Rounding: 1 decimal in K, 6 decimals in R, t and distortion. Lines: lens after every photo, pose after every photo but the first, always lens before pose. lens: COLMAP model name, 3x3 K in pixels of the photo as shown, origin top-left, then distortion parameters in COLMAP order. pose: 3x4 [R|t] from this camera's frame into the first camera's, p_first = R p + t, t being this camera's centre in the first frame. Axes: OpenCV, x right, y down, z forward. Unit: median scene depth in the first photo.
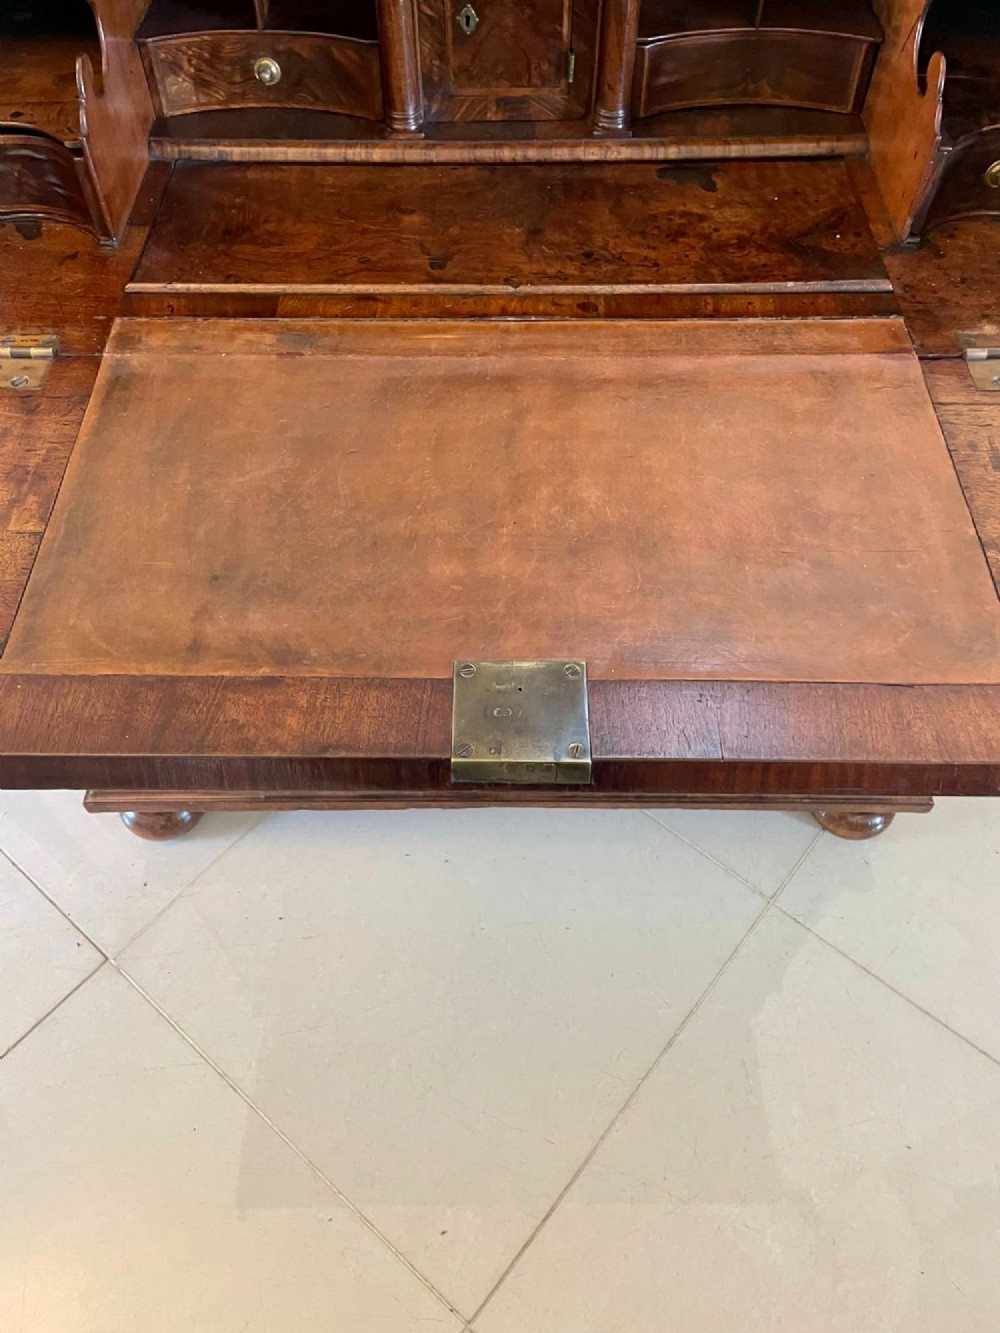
lens RADIAL K [[1007.8, 0, 504.8], [0, 1007.8, 652.3], [0, 0, 1]] dist [0.088672, -0.131027]
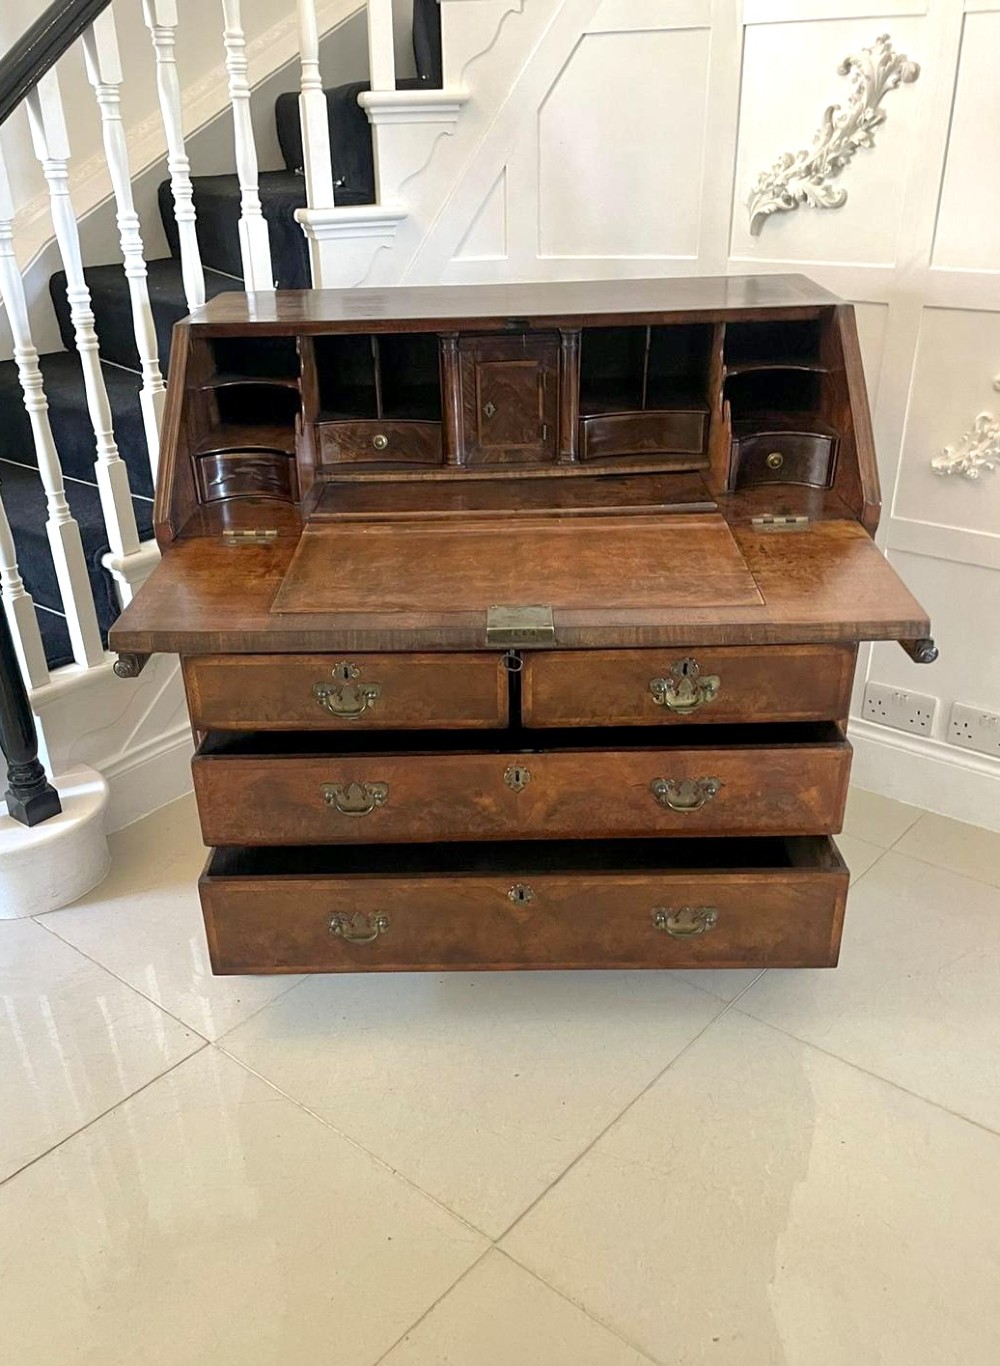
lens RADIAL K [[1164.5, 0, 482.7], [0, 1164.5, 754.7], [0, 0, 1]] dist [0.075996, -0.110017]
pose [[0.999482, -0.017703, -0.026858, -0.001217], [0.004534, 0.904143, -0.427207, 1.009753], [0.031846, 0.426864, 0.903755, -0.789465]]
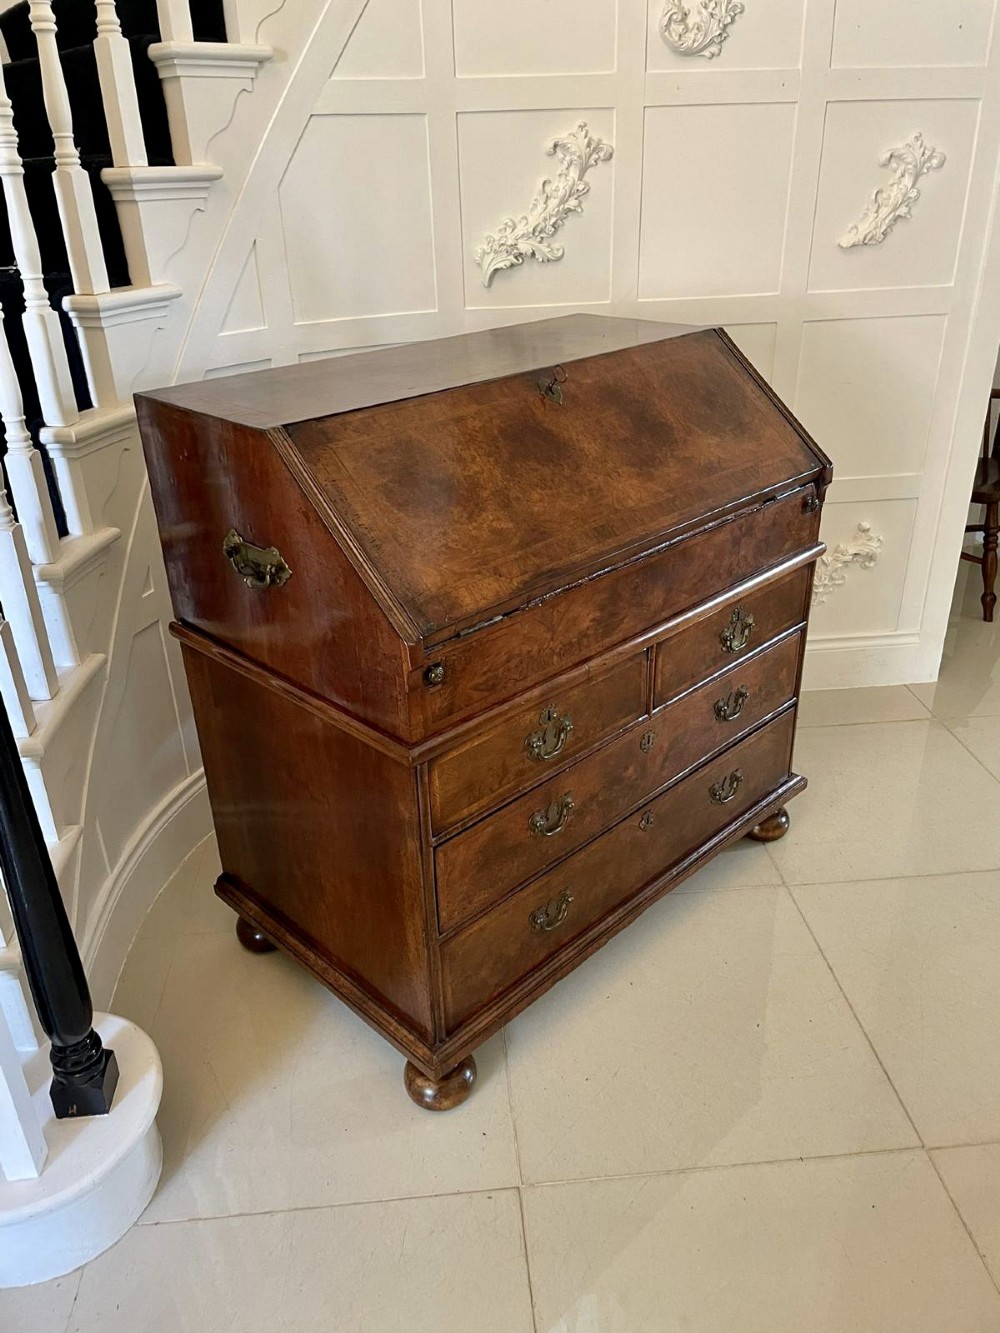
lens RADIAL K [[1007.8, 0, 504.8], [0, 1007.8, 652.3], [0, 0, 1]] dist [0.088672, -0.131027]
pose [[0.704100, -0.326870, 0.630396, -1.557683], [0.591682, 0.760913, -0.266314, 0.227144], [-0.392626, 0.560506, 0.729162, -0.262609]]
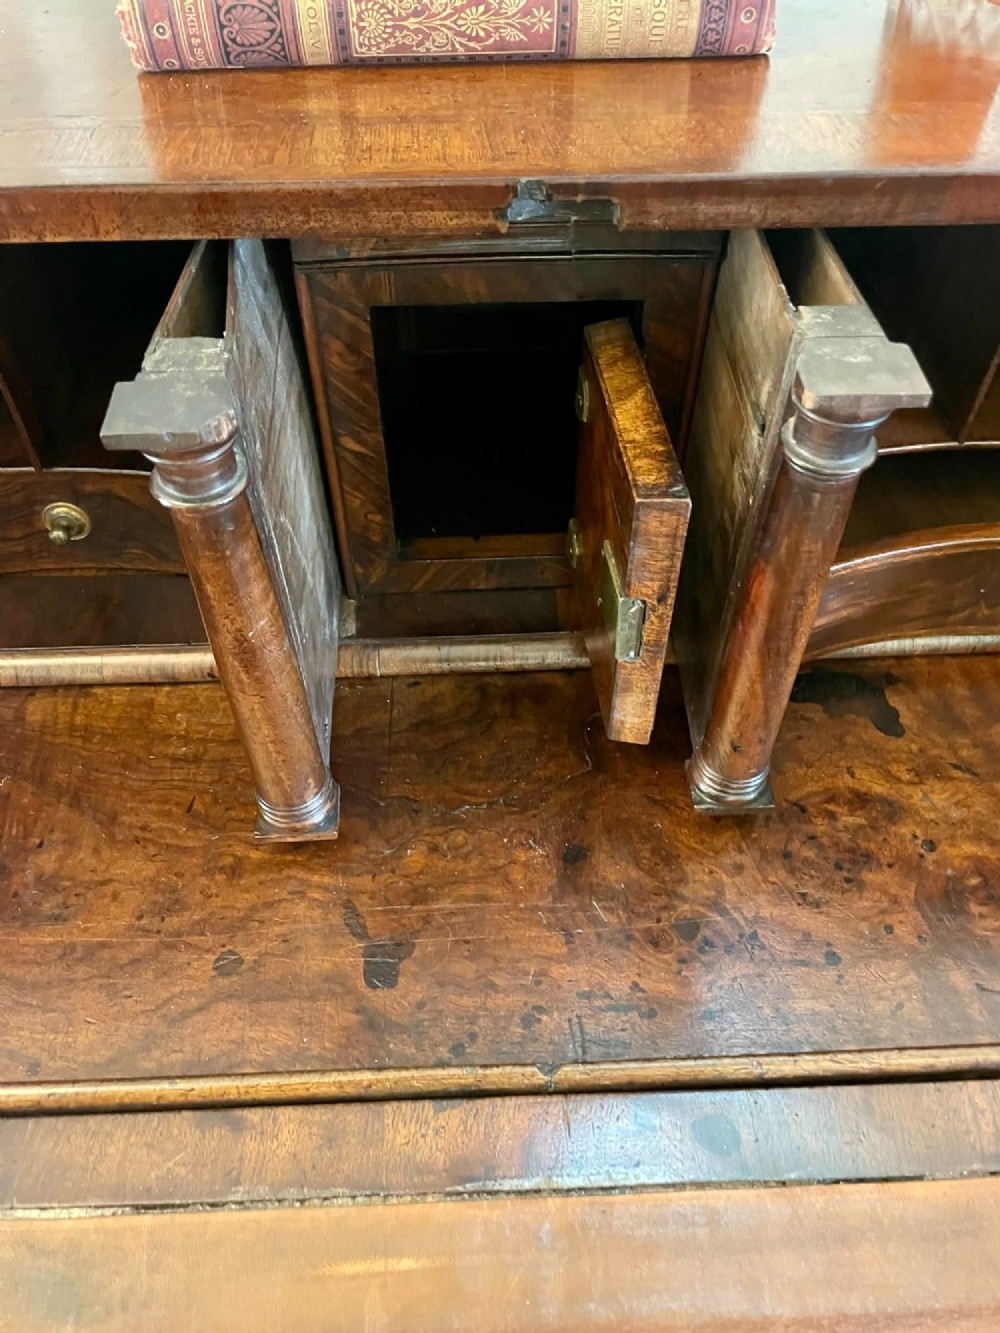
lens RADIAL K [[1005.2, 0, 505.2], [0, 1005.2, 634.6], [0, 0, 1]] dist [0.077792, -0.132578]
pose [[0.999097, -0.030734, 0.029320, -0.018108], [0.033766, 0.993439, -0.109264, -0.526528], [-0.025769, 0.110156, 0.993580, 0.548645]]
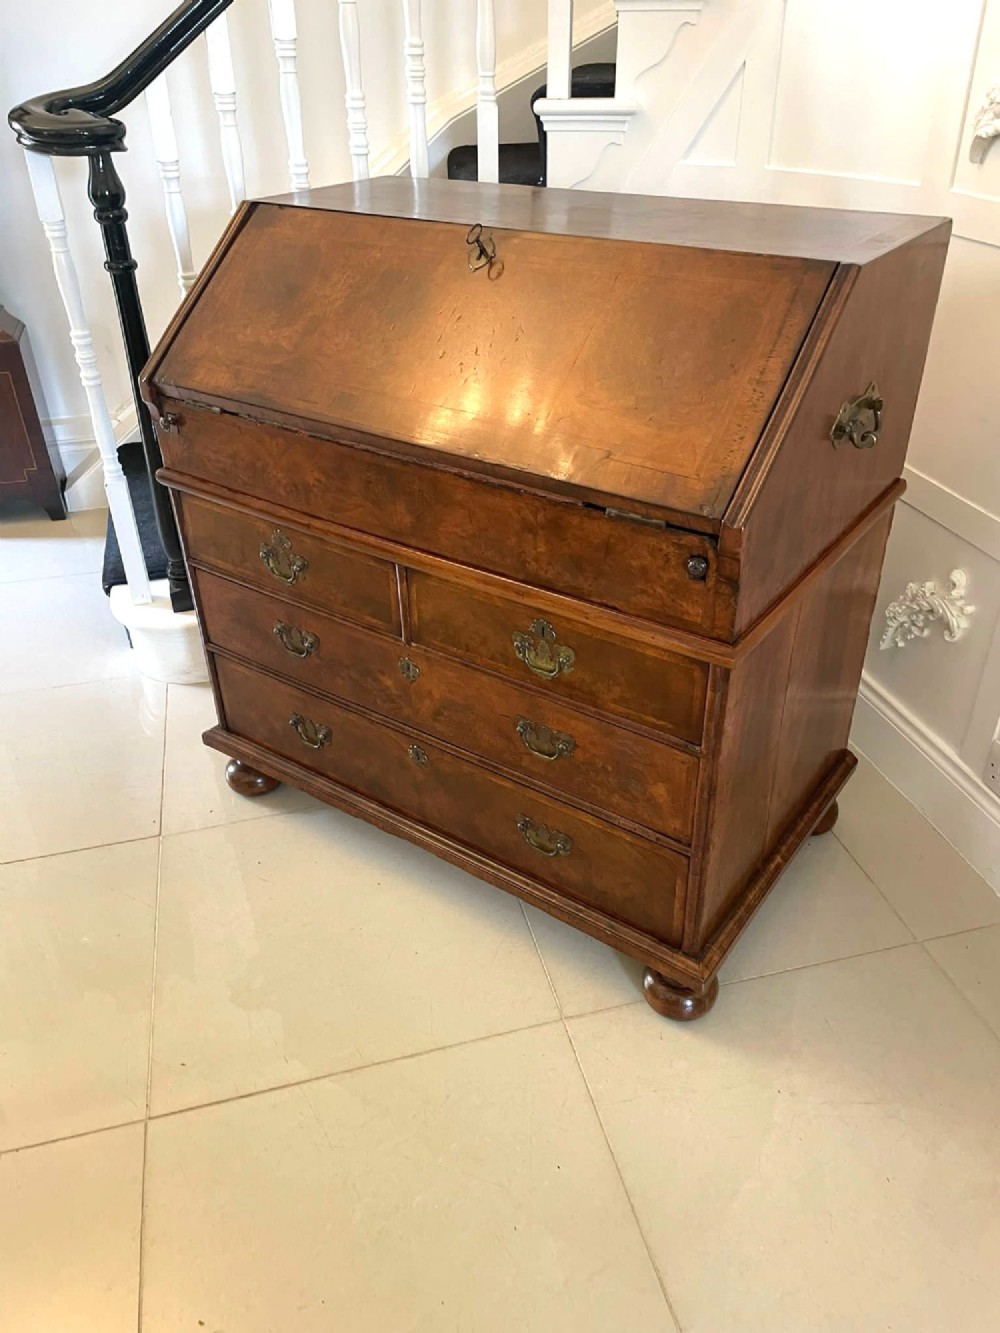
lens RADIAL K [[1008.5, 0, 519.4], [0, 1008.5, 664.4], [0, 0, 1]] dist [0.100961, -0.136522]
pose [[0.818114, 0.295545, -0.493298, 1.165062], [-0.456075, 0.855966, -0.243555, 0.352379], [0.350265, 0.424236, 0.835068, -0.265261]]
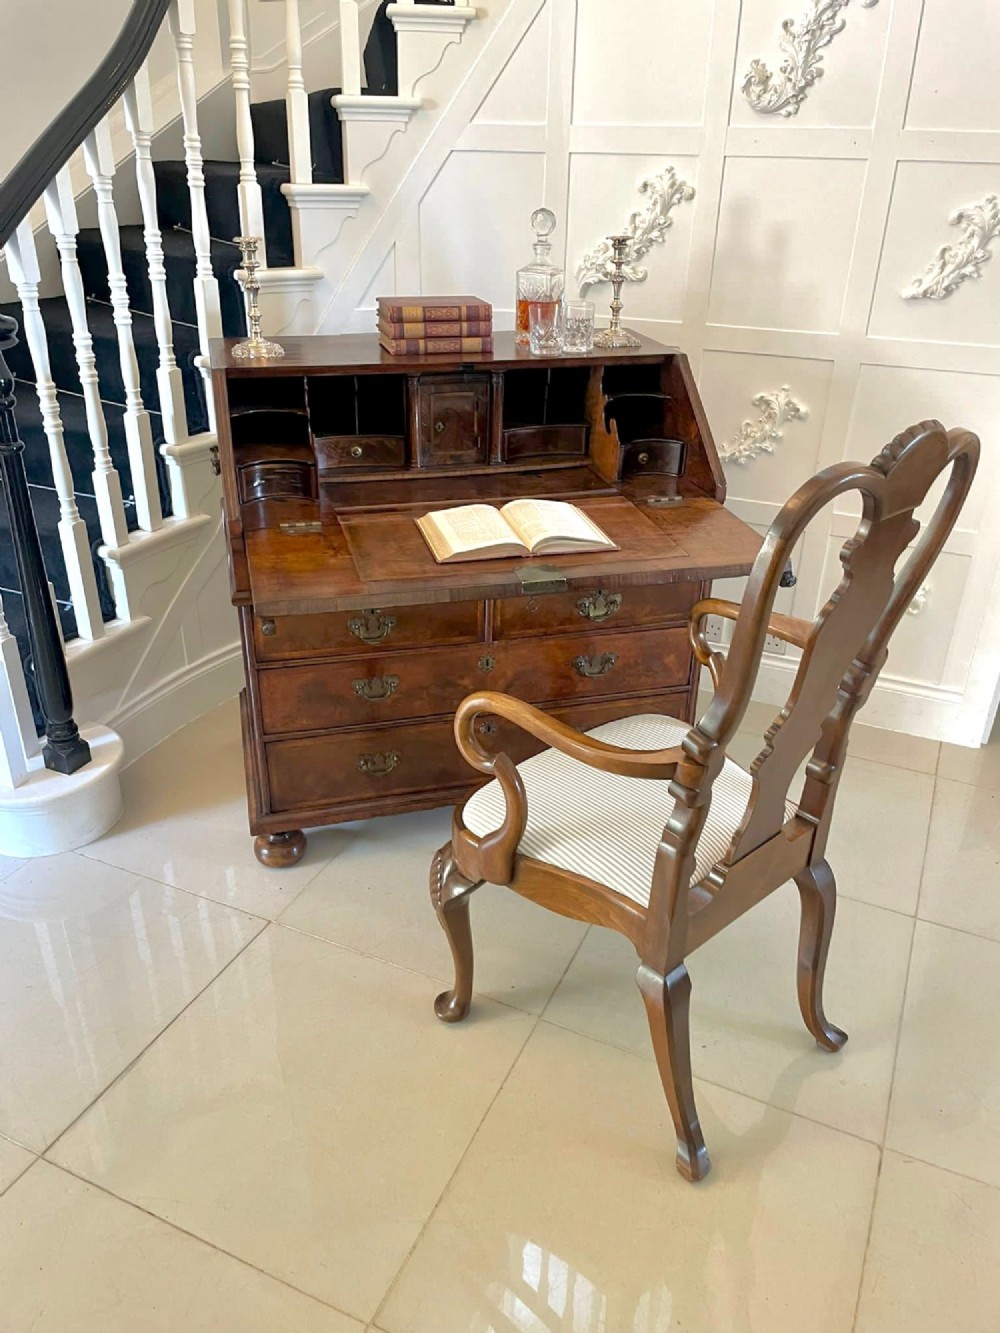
lens RADIAL K [[1007.8, 0, 504.8], [0, 1007.8, 652.3], [0, 0, 1]] dist [0.088672, -0.131027]
pose [[0.963873, -0.101468, 0.246280, -0.643217], [0.203680, 0.876603, -0.435985, 1.183456], [-0.171651, 0.470396, 0.865600, -1.126762]]
